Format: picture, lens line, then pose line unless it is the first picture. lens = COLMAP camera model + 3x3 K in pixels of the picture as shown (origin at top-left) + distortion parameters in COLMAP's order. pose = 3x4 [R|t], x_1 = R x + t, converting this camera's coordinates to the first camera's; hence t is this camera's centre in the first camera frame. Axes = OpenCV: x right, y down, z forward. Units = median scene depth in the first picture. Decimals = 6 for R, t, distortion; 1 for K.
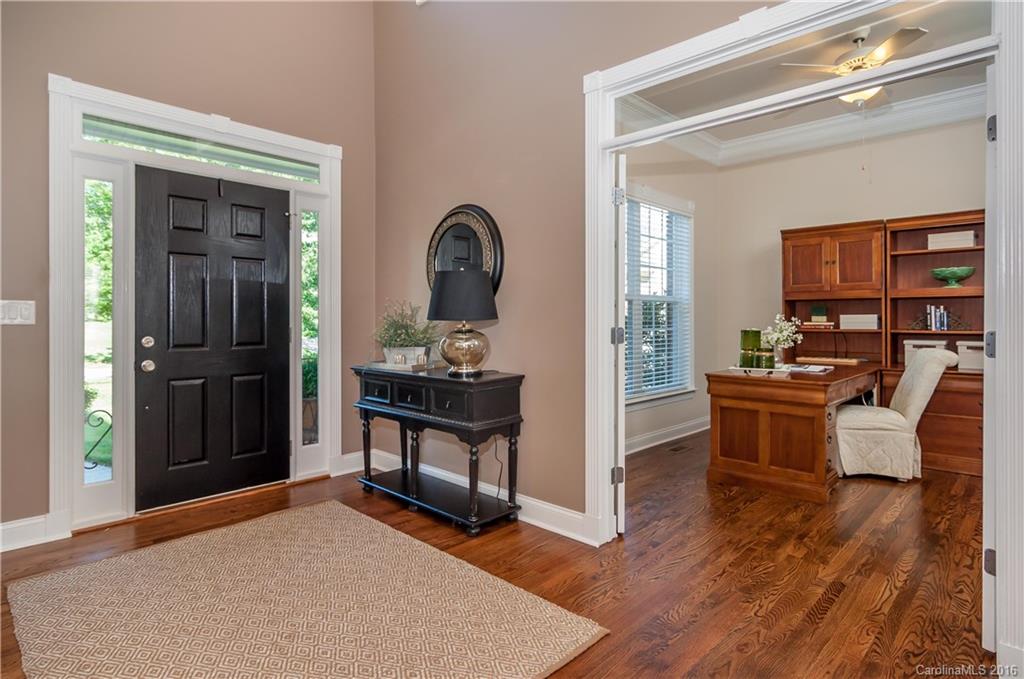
lens RADIAL K [[551.5, 0, 505.5], [0, 551.5, 317.7], [0, 0, 1]] dist [-0.001586, -0.001190]
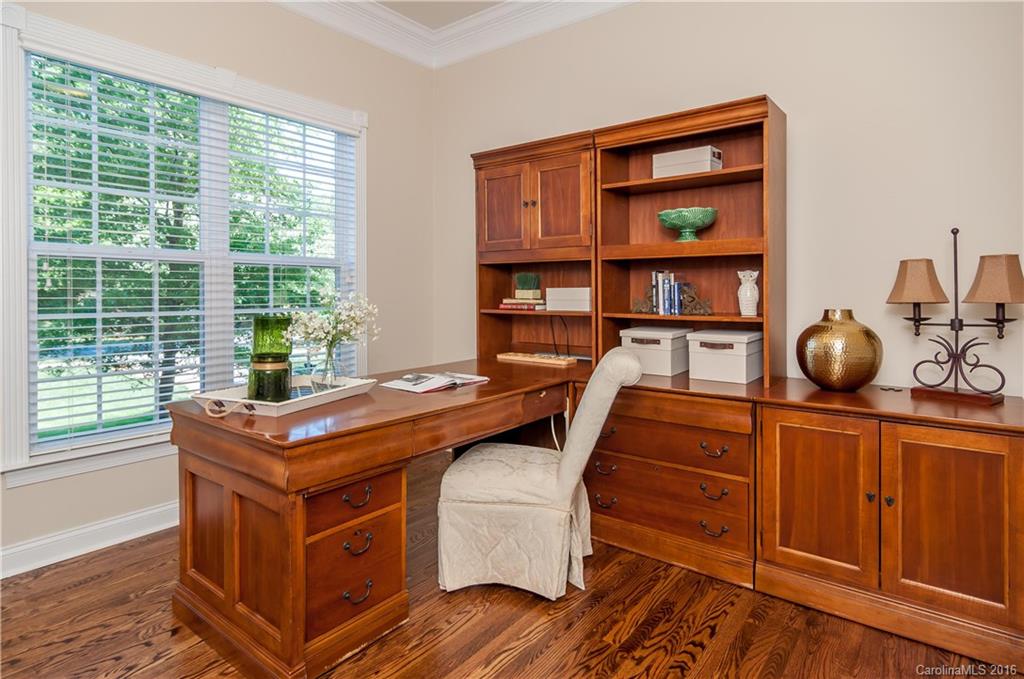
lens RADIAL K [[551.5, 0, 521.8], [0, 551.5, 297.2], [0, 0, 1]] dist [-0.001586, -0.001190]
pose [[0.994131, -0.003344, 0.108129, 0.541822], [0.001243, 0.999809, 0.019492, -0.007173], [-0.108174, -0.019243, 0.993946, 0.400941]]
